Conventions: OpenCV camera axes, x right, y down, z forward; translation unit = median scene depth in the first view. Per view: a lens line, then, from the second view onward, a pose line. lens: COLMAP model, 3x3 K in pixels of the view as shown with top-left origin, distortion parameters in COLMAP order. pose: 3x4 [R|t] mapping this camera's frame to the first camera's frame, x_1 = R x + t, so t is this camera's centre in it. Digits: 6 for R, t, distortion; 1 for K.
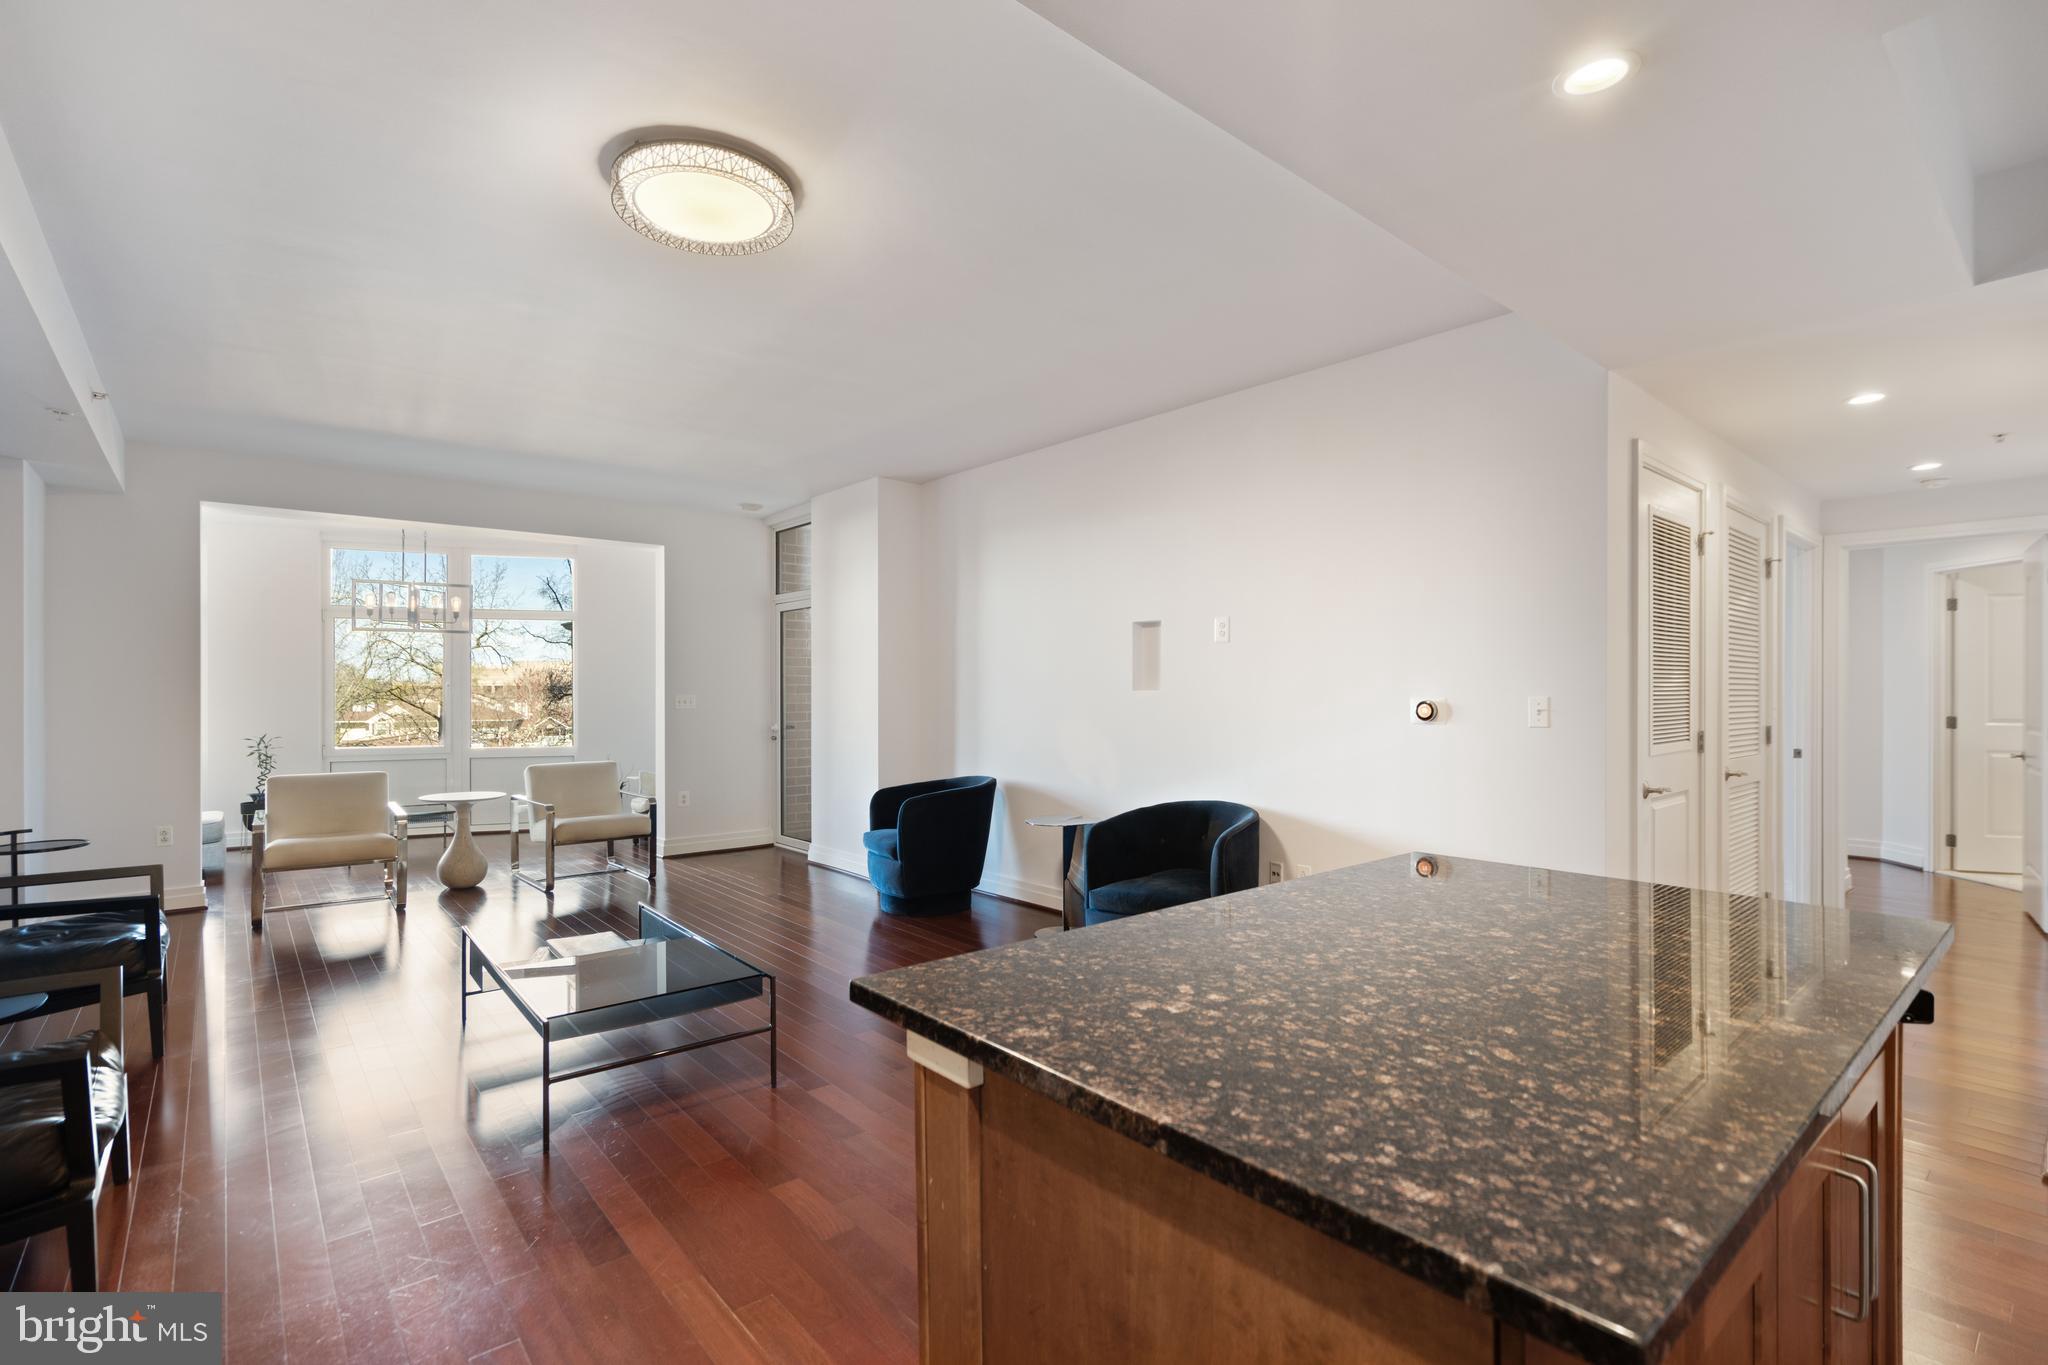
lens RADIAL K [[934.8, 0, 1015.9], [0, 934.8, 690.2], [0, 0, 1]] dist [-0.003531, 0.000417]
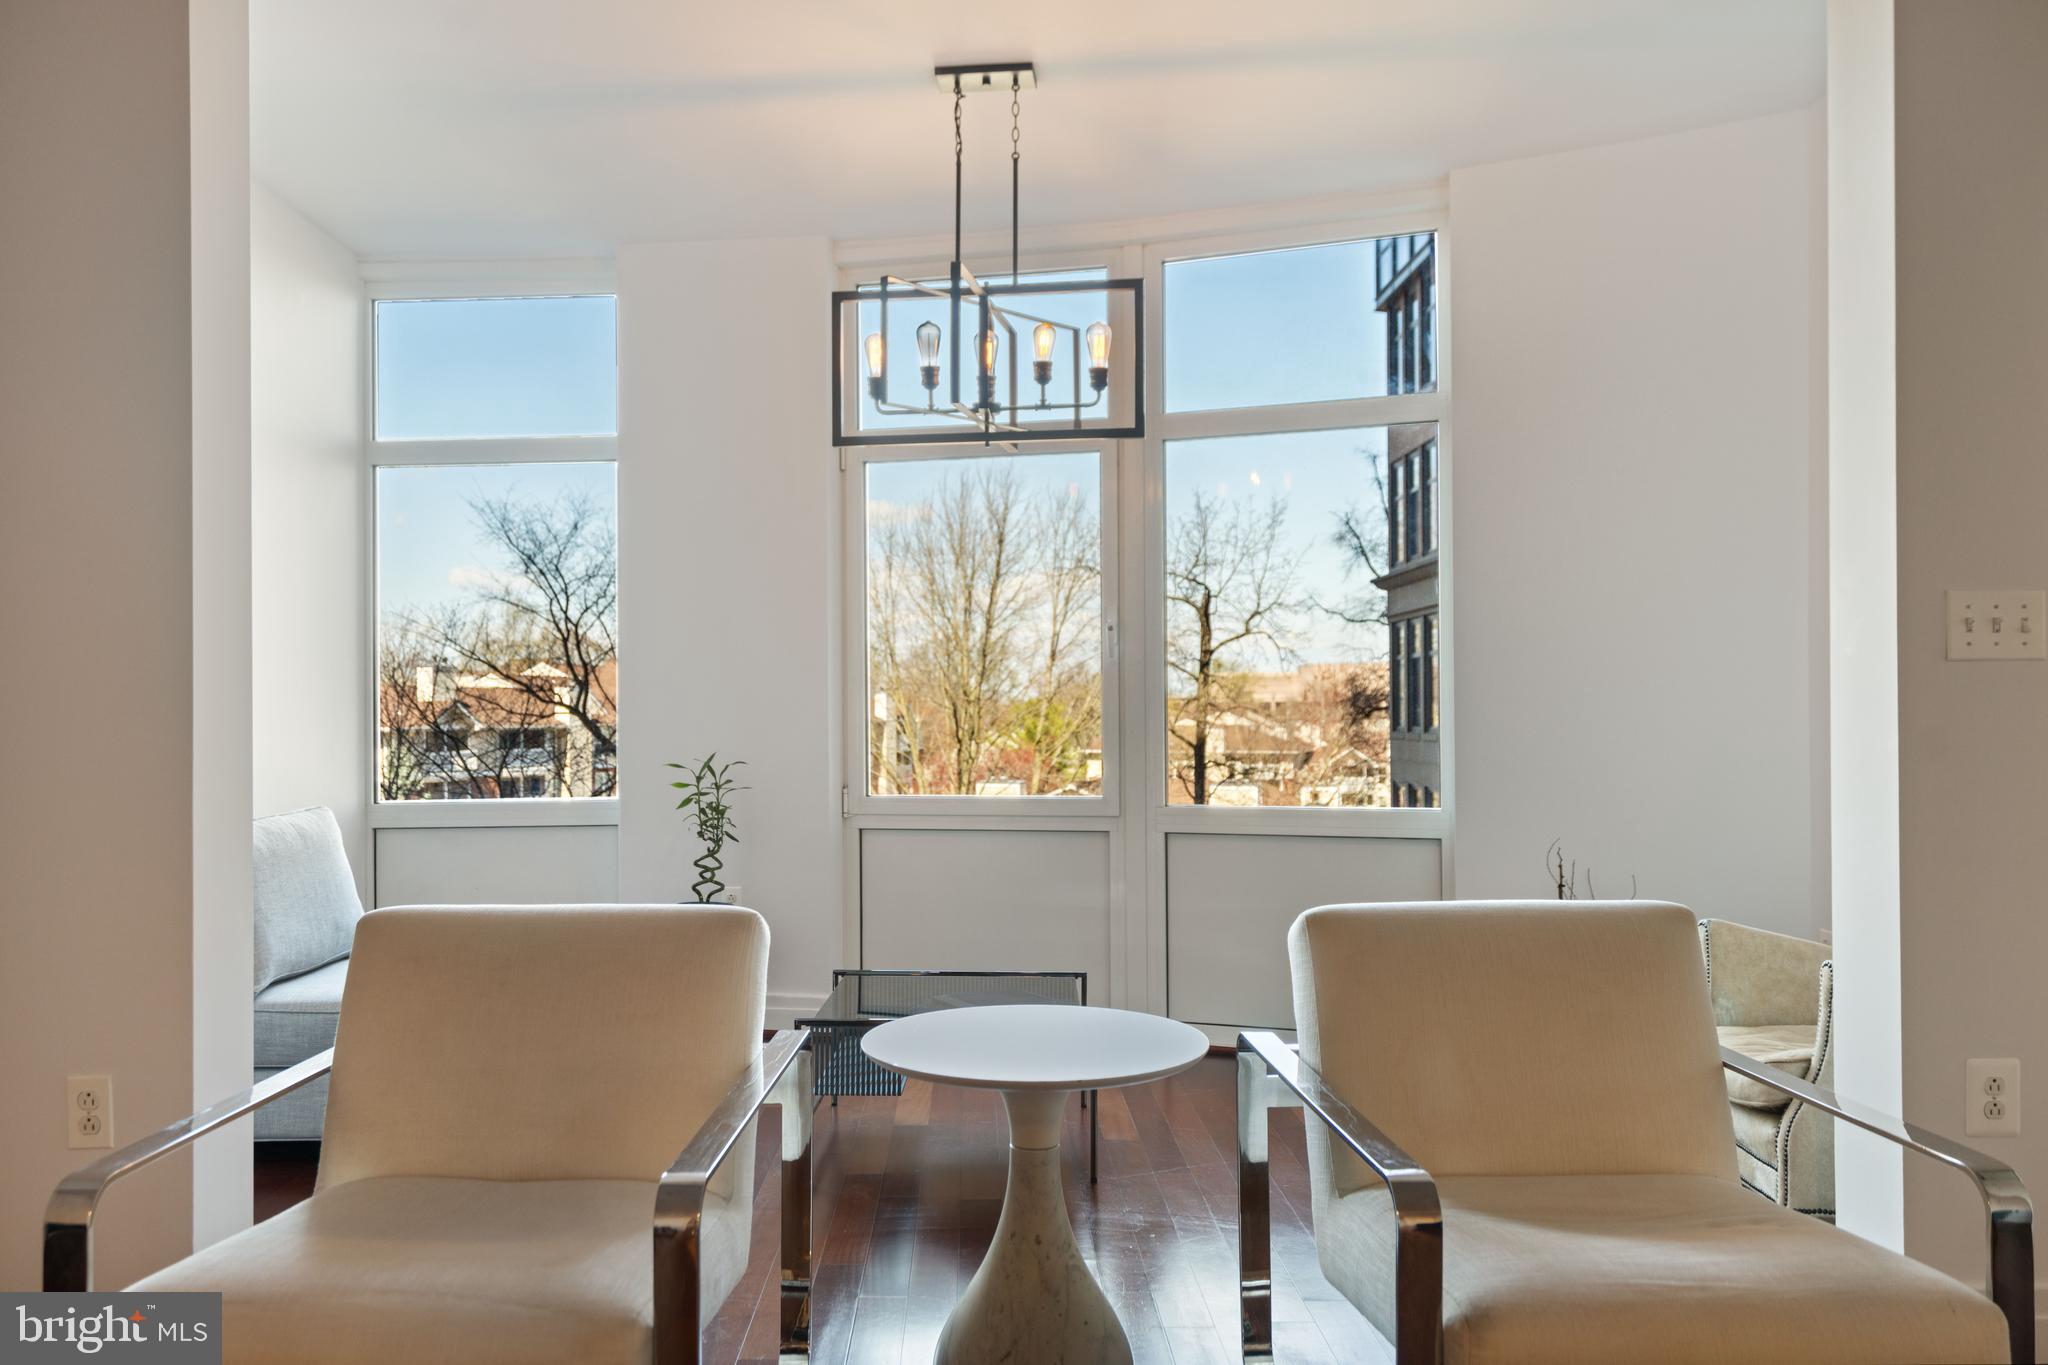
lens RADIAL K [[1521.9, 0, 1024.5], [0, 1521.9, 690.3], [0, 0, 1]] dist [0.013951, -0.002950]
pose [[0.782006, -0.011590, -0.623163, -0.359292], [0.004142, 0.999902, -0.013399, 0.035298], [0.623257, 0.007897, 0.781977, 0.696066]]
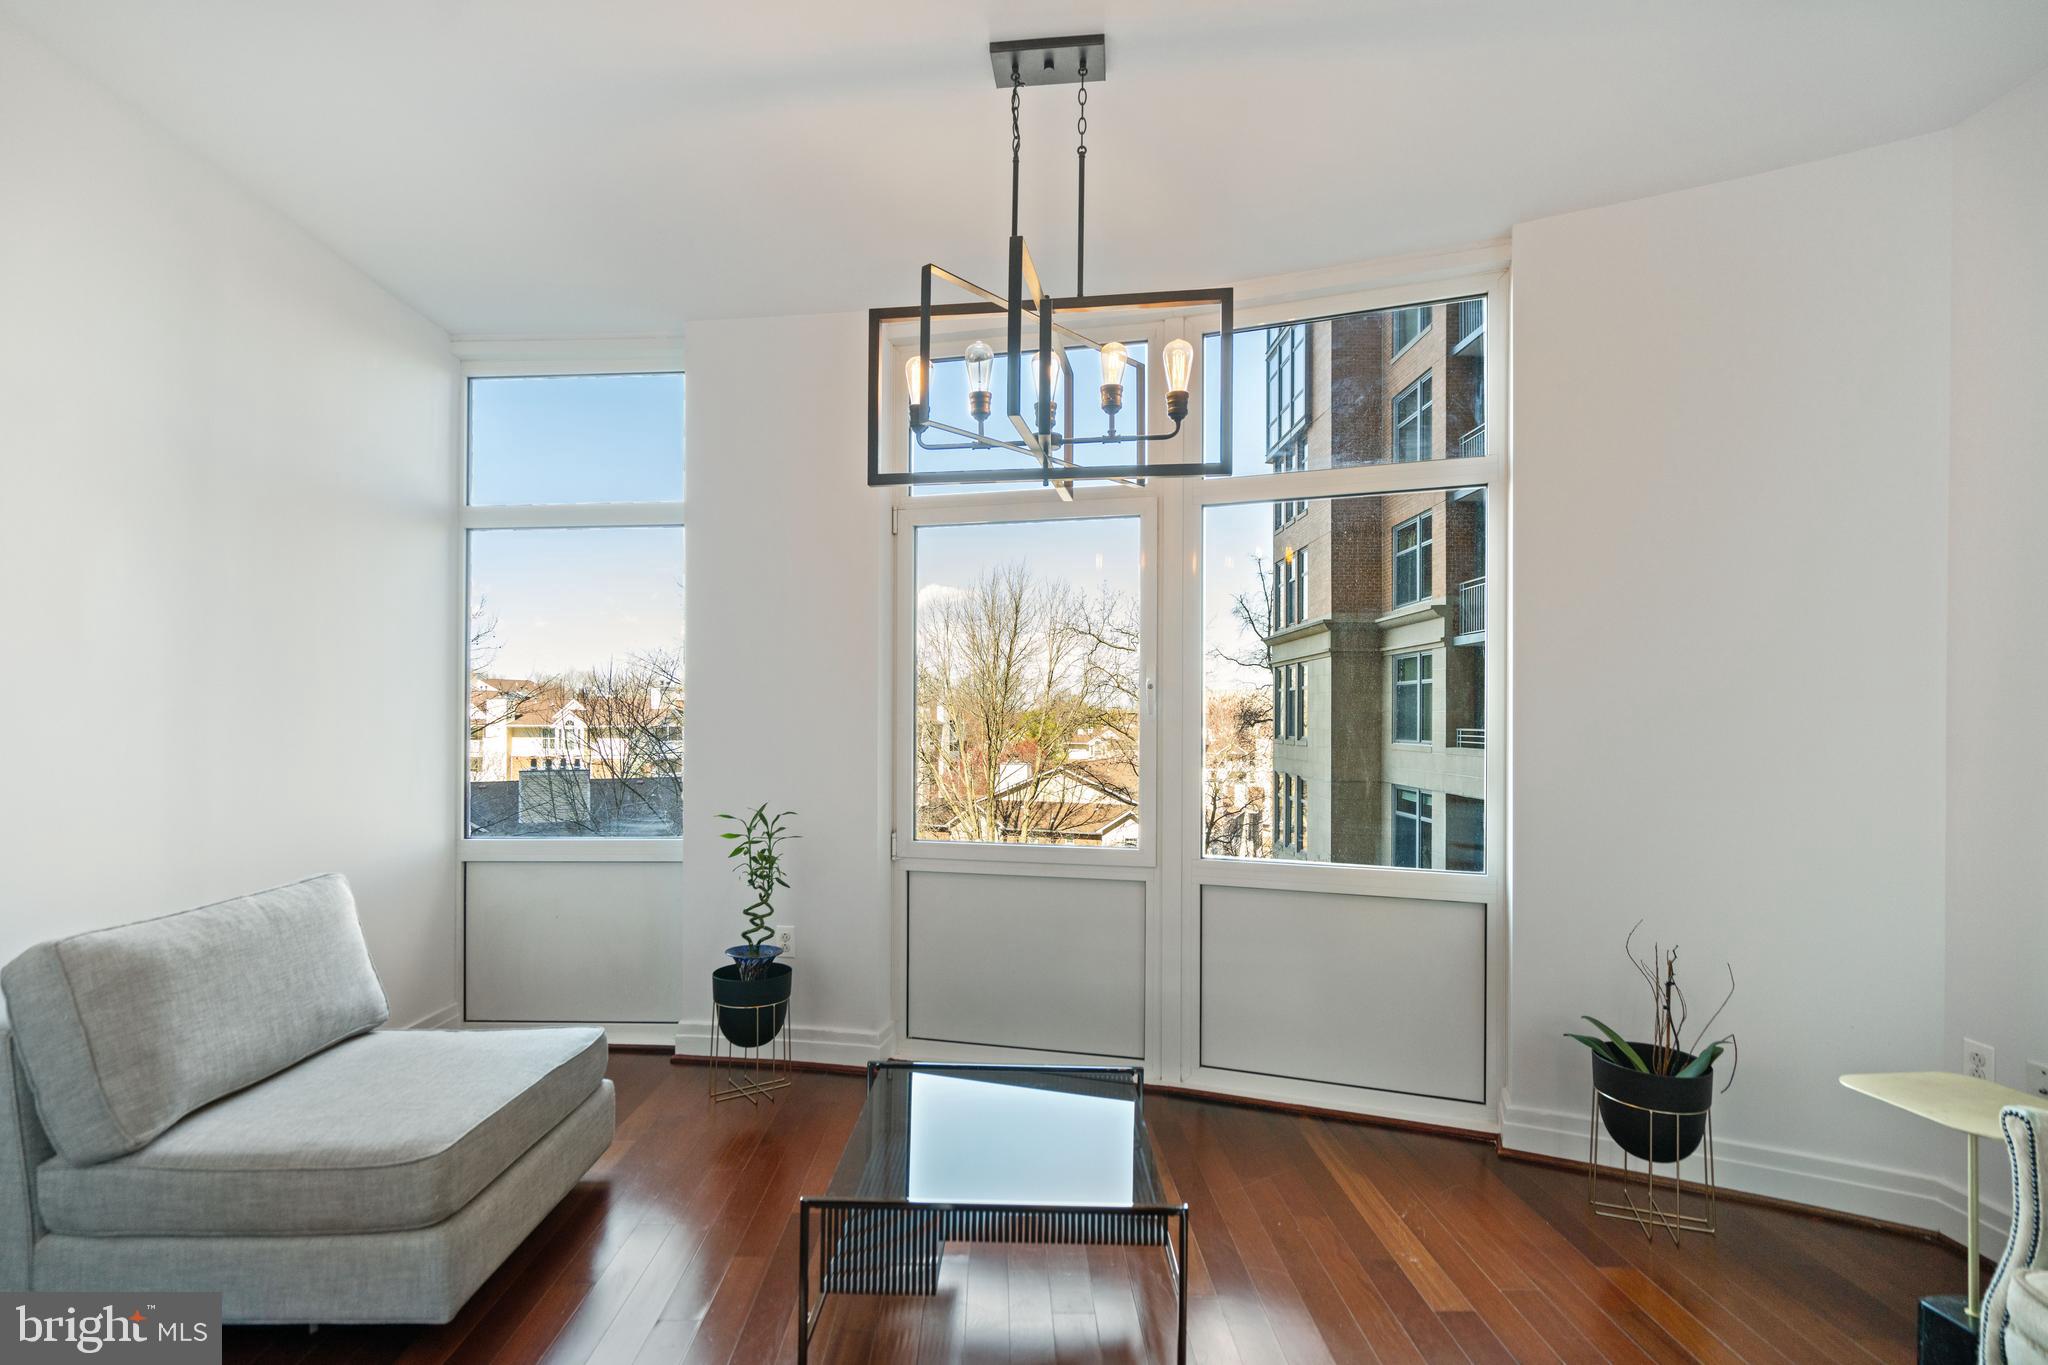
lens RADIAL K [[934.8, 0, 1023.1], [0, 934.8, 703.7], [0, 0, 1]] dist [-0.003531, 0.000417]
pose [[0.778026, -0.004181, -0.628219, -0.552953], [-0.005742, 0.999889, -0.013767, 0.009393], [0.628206, 0.014319, 0.777915, 0.907372]]
